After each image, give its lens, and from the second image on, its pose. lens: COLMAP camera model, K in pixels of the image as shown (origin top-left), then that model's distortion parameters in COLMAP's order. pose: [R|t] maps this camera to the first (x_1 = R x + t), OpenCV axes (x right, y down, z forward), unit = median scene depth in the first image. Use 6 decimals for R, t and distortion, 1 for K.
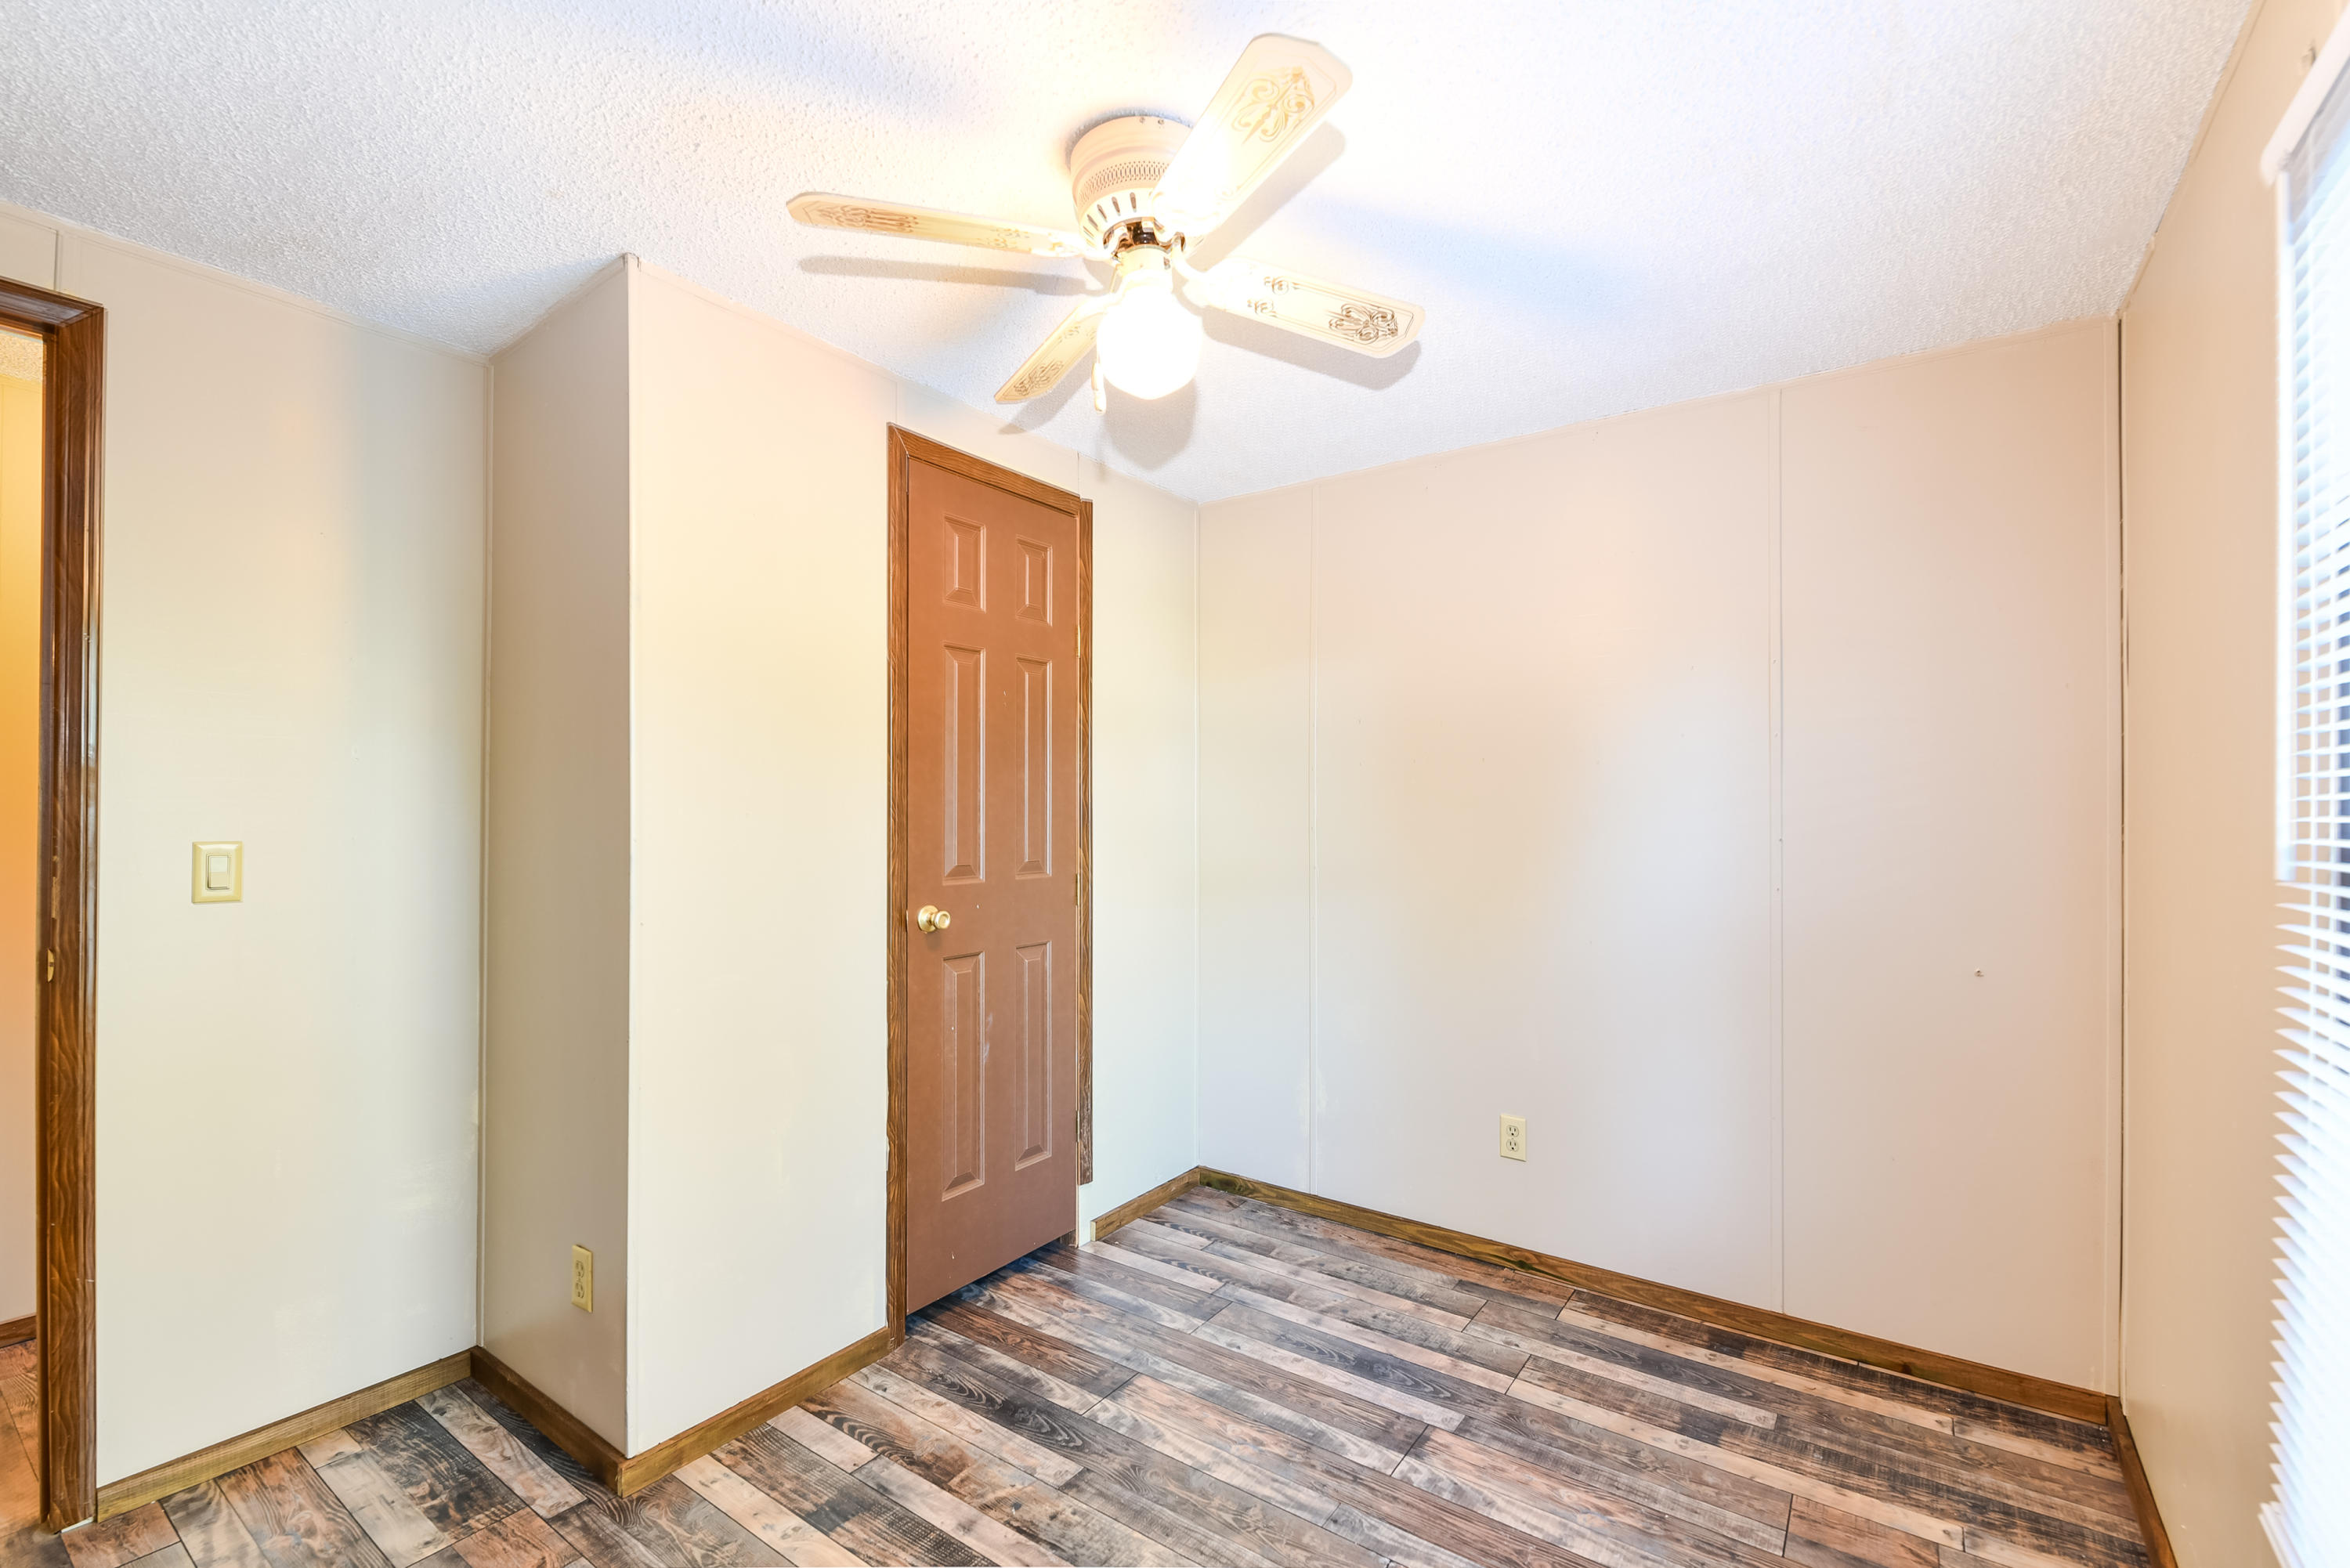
lens RADIAL K [[1017.1, 0, 1172.7], [0, 1017.1, 795.0], [0, 0, 1]] dist [0.001425, -0.005846]
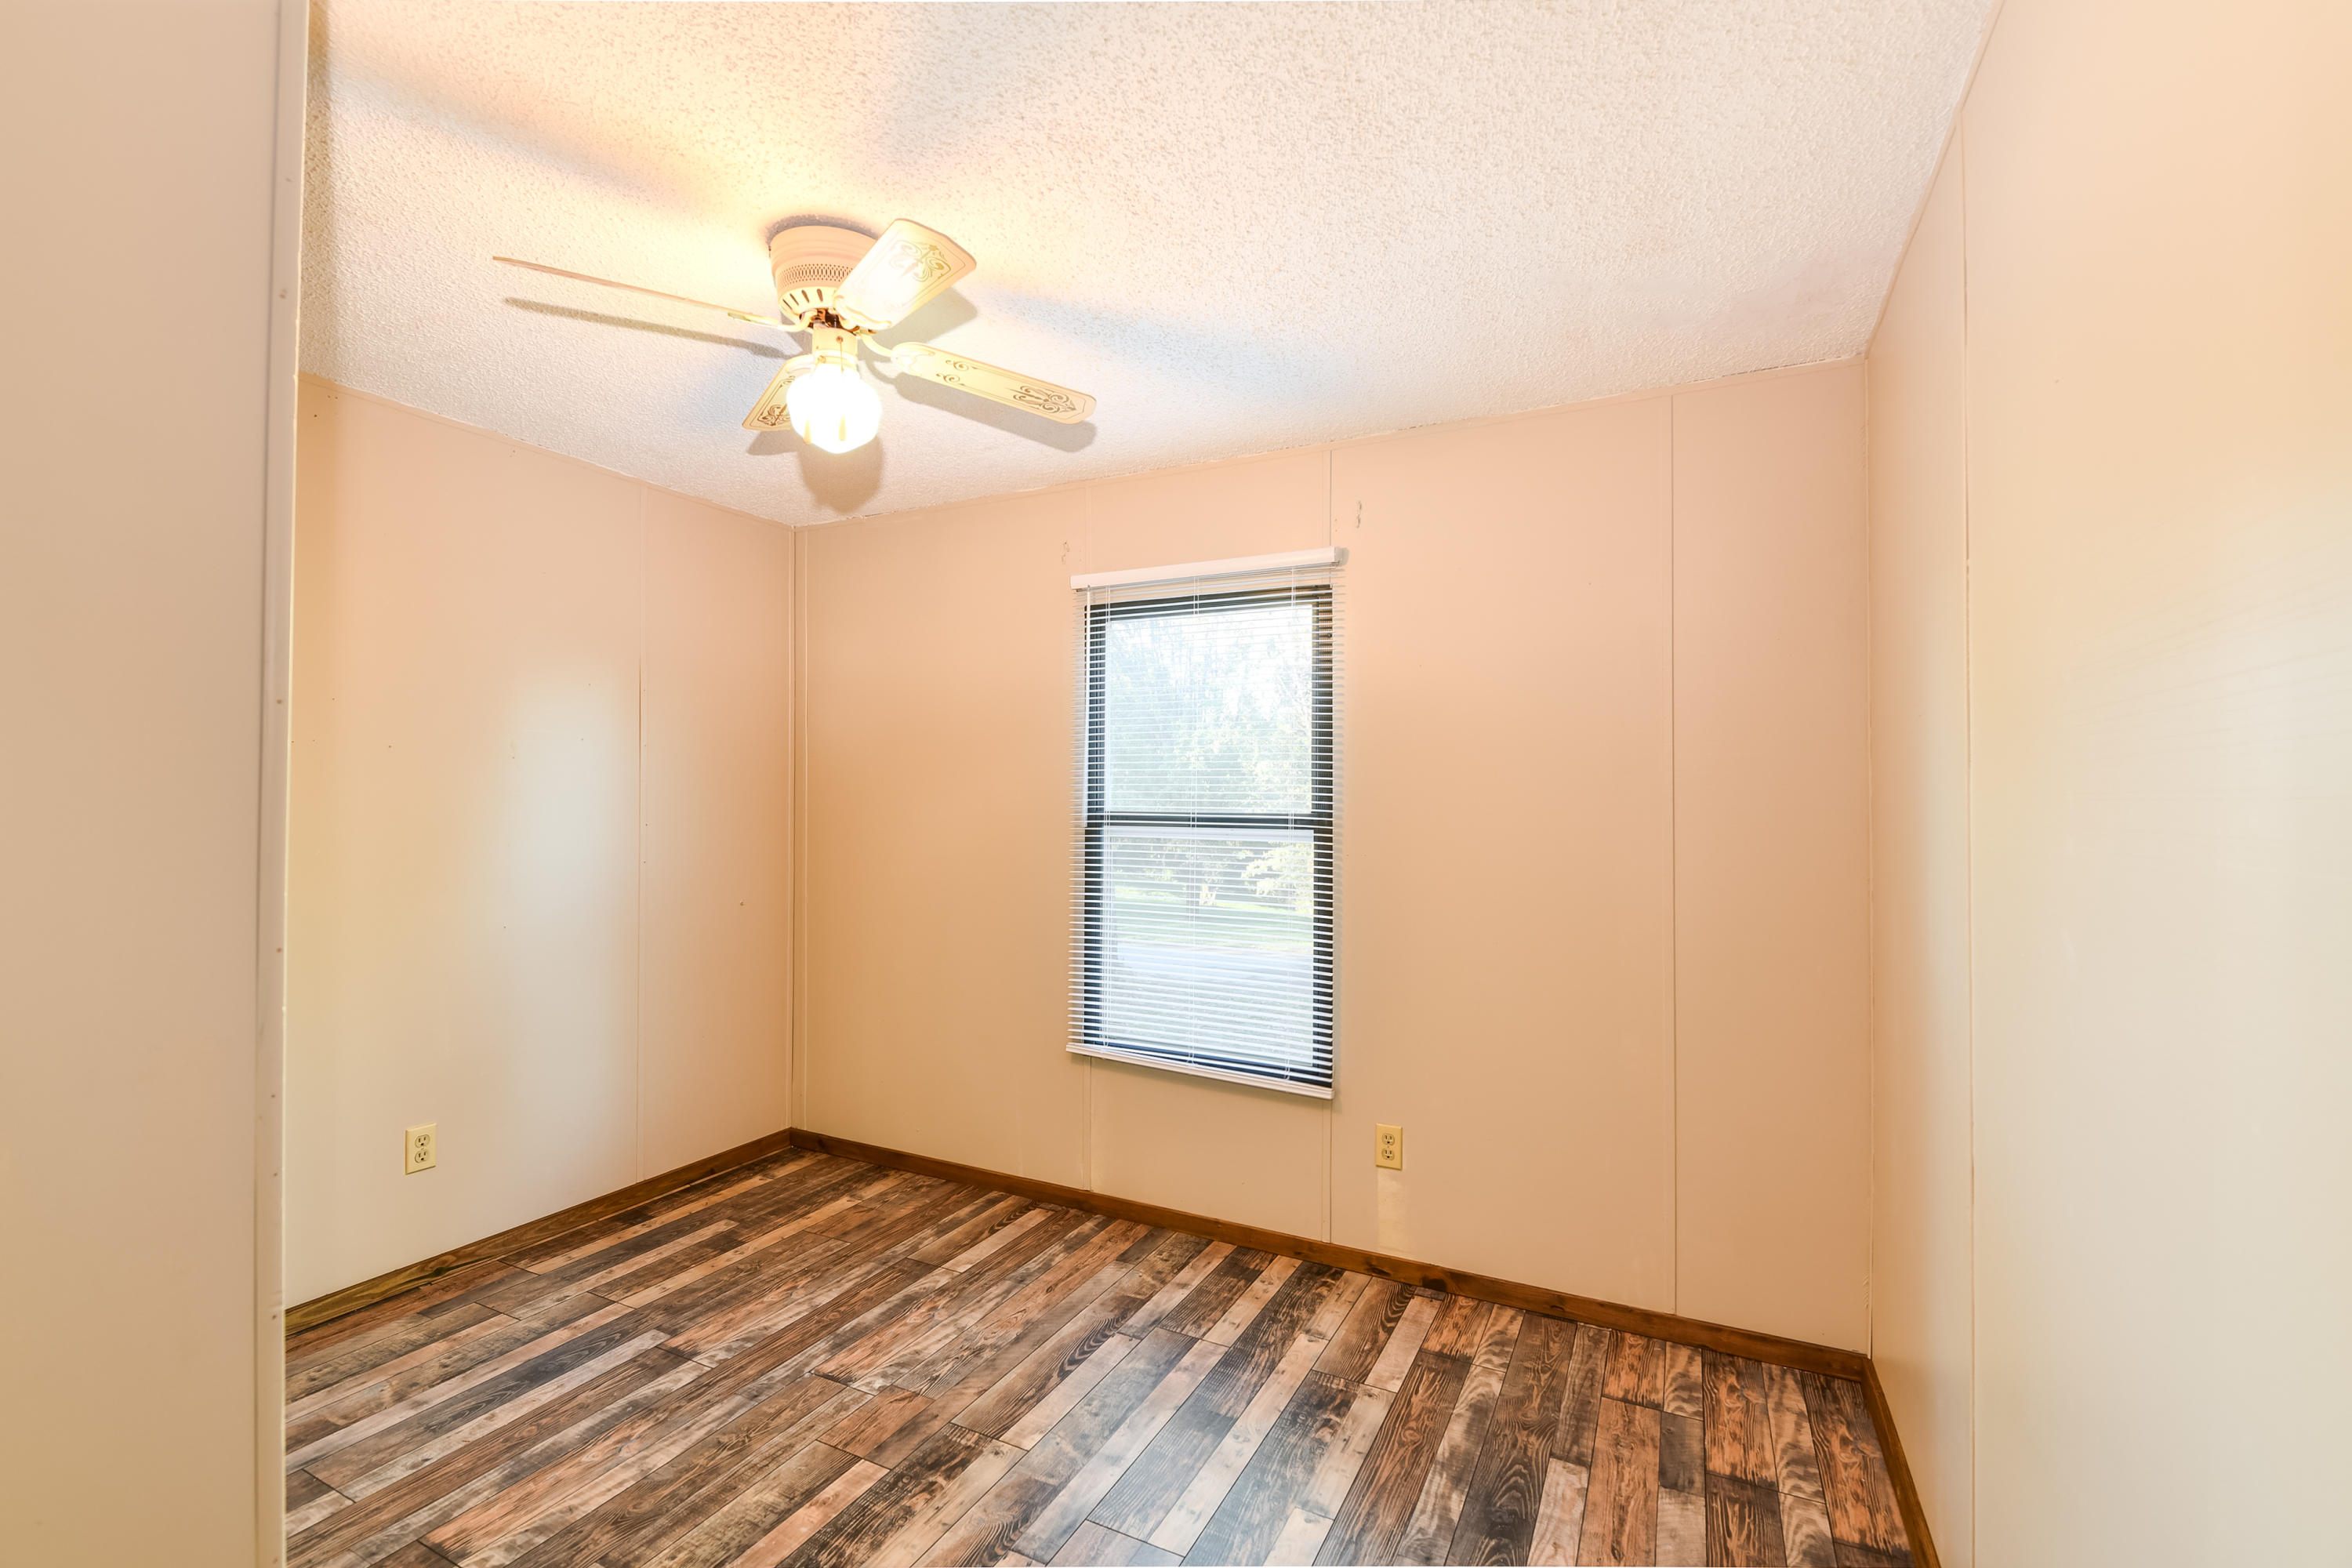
lens RADIAL K [[1018.0, 0, 1178.6], [0, 1018.0, 788.3], [0, 0, 1]] dist [0.001425, -0.005846]
pose [[-0.156681, 0.003542, 0.987643, -0.916969], [-0.013417, 0.999894, -0.005715, -0.005627], [-0.987558, -0.014146, -0.156617, 0.578896]]
